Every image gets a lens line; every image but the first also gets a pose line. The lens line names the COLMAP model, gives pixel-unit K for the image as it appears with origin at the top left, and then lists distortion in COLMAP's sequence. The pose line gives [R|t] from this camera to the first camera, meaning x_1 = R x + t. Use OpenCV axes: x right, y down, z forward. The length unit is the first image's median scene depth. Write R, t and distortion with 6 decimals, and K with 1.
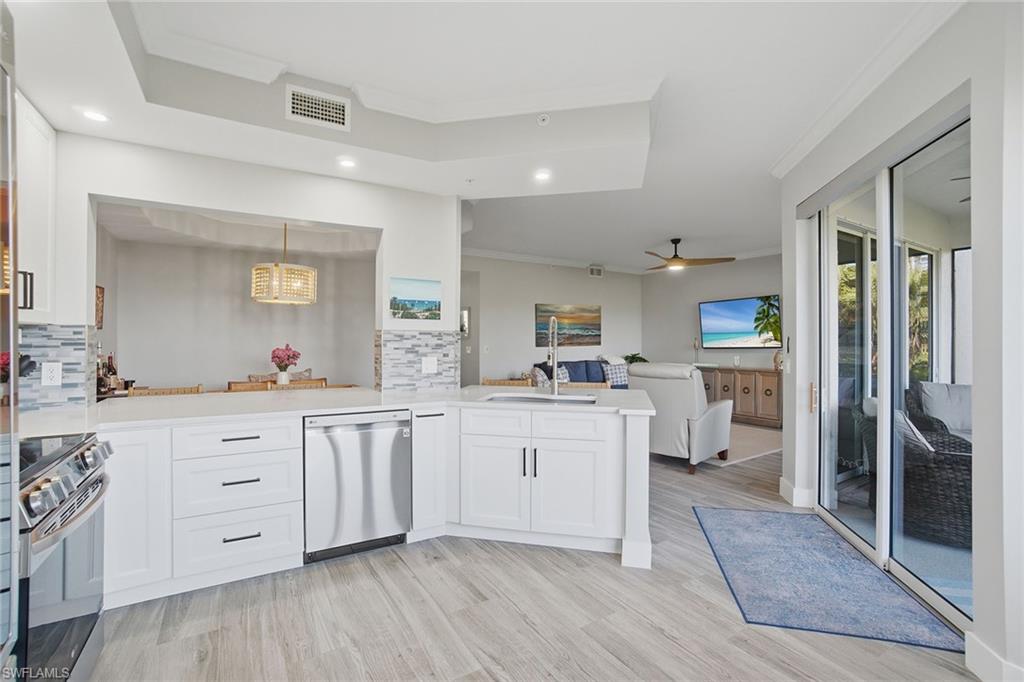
lens RADIAL K [[462.7, 0, 514.8], [0, 462.7, 337.8], [0, 0, 1]] dist [-0.010321, 0.001889]
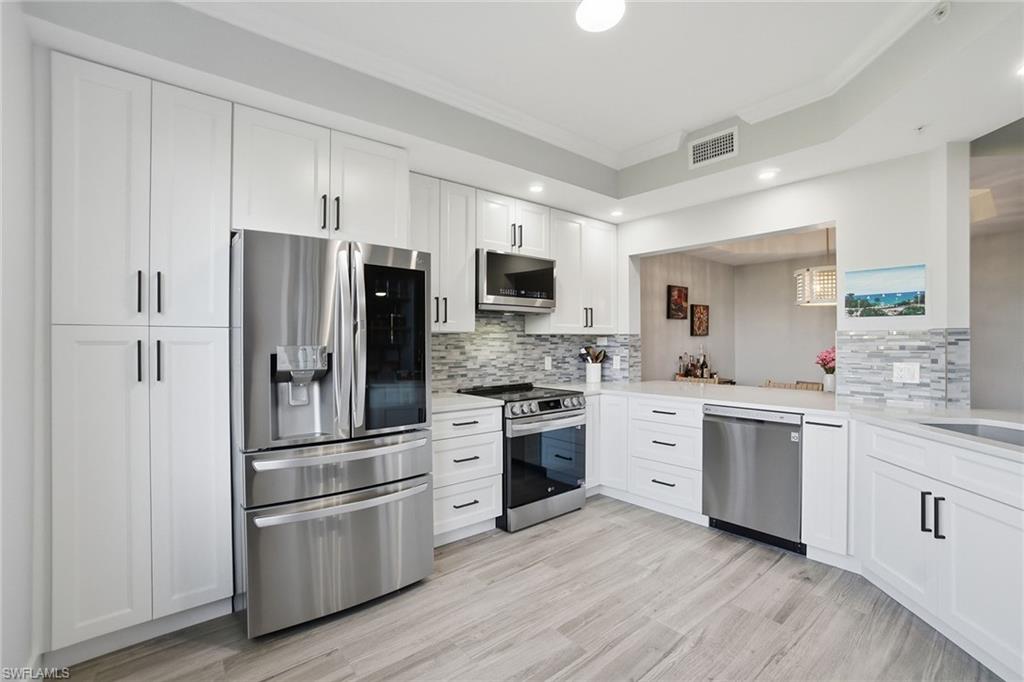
lens RADIAL K [[462.7, 0, 517.9], [0, 462.7, 344.0], [0, 0, 1]] dist [-0.010321, 0.001889]
pose [[0.172387, -0.009622, -0.984982, 0.653025], [-0.001634, 0.999948, -0.010054, 0.025064], [0.985028, 0.003343, 0.172362, 0.290942]]
